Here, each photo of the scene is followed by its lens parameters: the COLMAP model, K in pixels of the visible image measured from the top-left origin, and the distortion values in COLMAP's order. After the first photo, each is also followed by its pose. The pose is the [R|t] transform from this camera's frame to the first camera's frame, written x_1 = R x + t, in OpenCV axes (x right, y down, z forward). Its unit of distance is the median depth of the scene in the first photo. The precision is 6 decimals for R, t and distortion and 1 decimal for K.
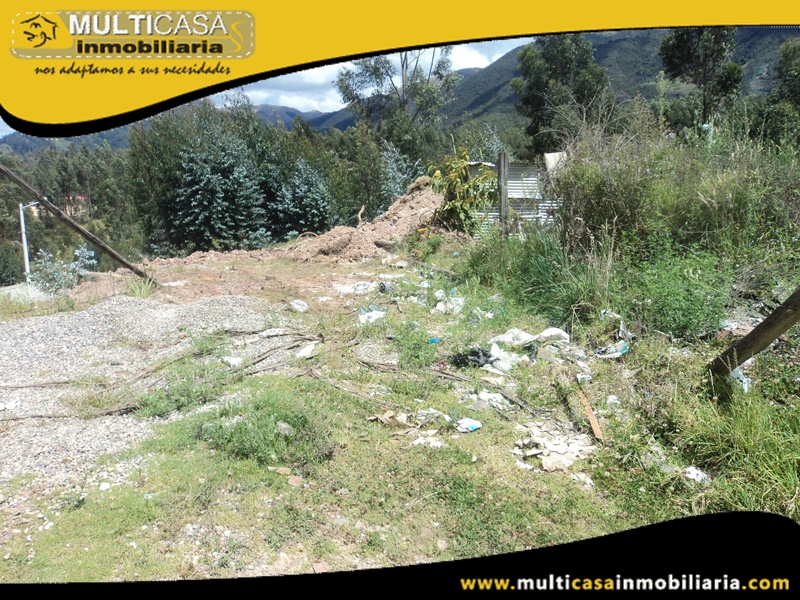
lens RADIAL K [[635.1, 0, 397.7], [0, 635.1, 299.1], [0, 0, 1]] dist [-0.028958, 0.009916]
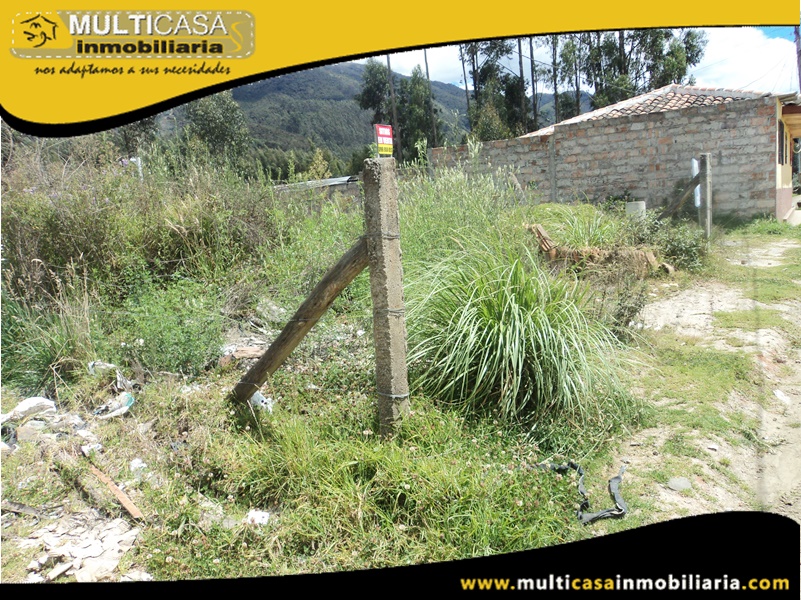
lens RADIAL K [[635.9, 0, 401.7], [0, 635.9, 299.1], [0, 0, 1]] dist [-0.028958, 0.009916]
pose [[0.661973, -0.148087, 0.734753, -0.010372], [0.188762, 0.981630, 0.027779, -0.011216], [-0.725369, 0.120305, 0.677766, 0.115815]]
